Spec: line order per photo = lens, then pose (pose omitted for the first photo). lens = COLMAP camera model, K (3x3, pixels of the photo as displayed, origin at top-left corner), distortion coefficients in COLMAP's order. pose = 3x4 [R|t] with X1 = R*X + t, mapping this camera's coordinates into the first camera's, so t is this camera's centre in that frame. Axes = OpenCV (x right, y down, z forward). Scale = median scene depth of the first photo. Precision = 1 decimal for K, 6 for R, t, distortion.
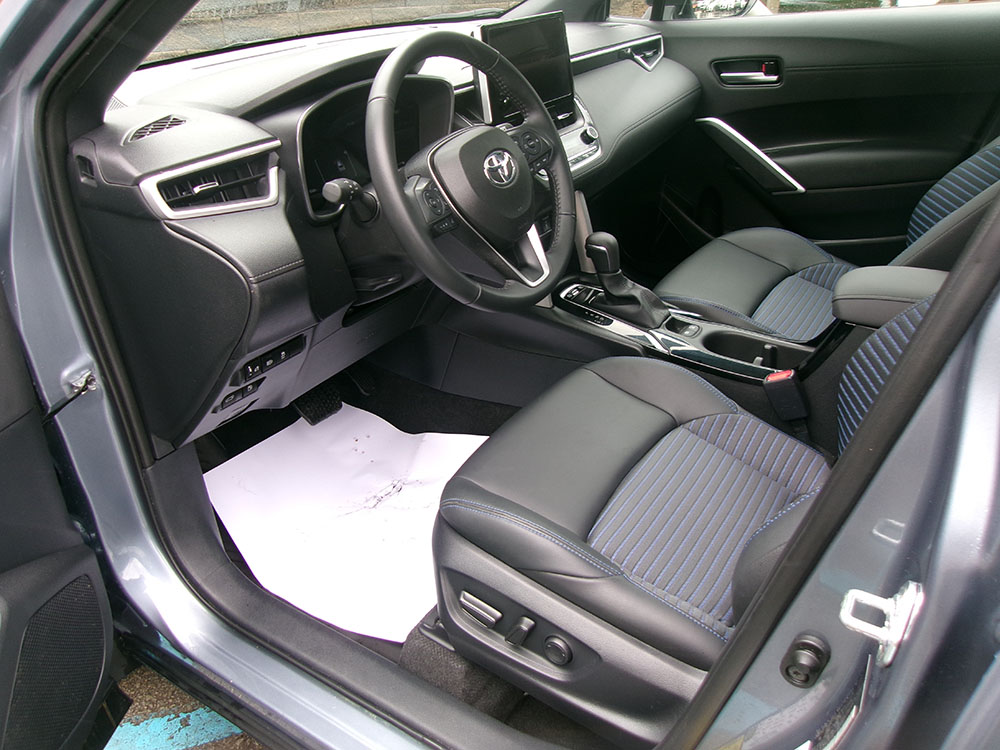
lens RADIAL K [[782.2, 0, 498.7], [0, 782.2, 374.4], [0, 0, 1]] dist [-0.014254, 0.036508]
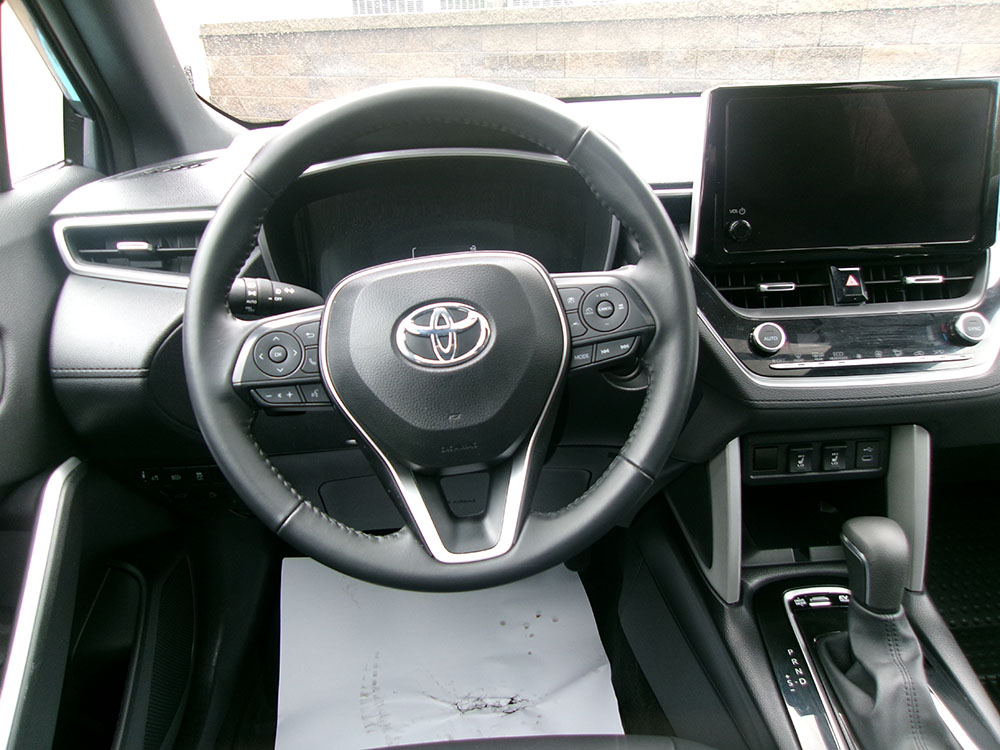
lens RADIAL K [[782.2, 0, 498.7], [0, 782.2, 374.4], [0, 0, 1]] dist [-0.014254, 0.036508]
pose [[0.603309, 0.335563, -0.723475, 0.310692], [-0.385450, 0.916868, 0.103834, -0.228020], [0.698174, 0.216219, 0.682497, 0.492960]]
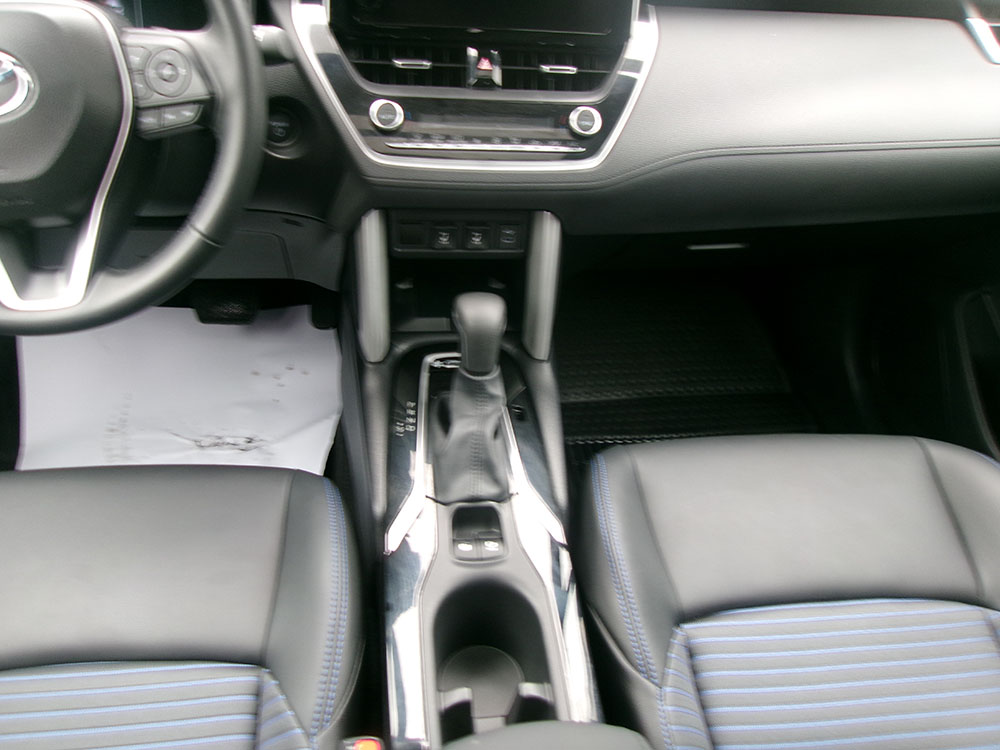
lens RADIAL K [[782.2, 0, 498.7], [0, 782.2, 374.4], [0, 0, 1]] dist [-0.014254, 0.036508]
pose [[0.643937, 0.562068, -0.519061, 0.452913], [-0.464777, 0.826291, 0.318159, -0.318994], [0.607722, 0.036374, 0.793316, 0.588436]]
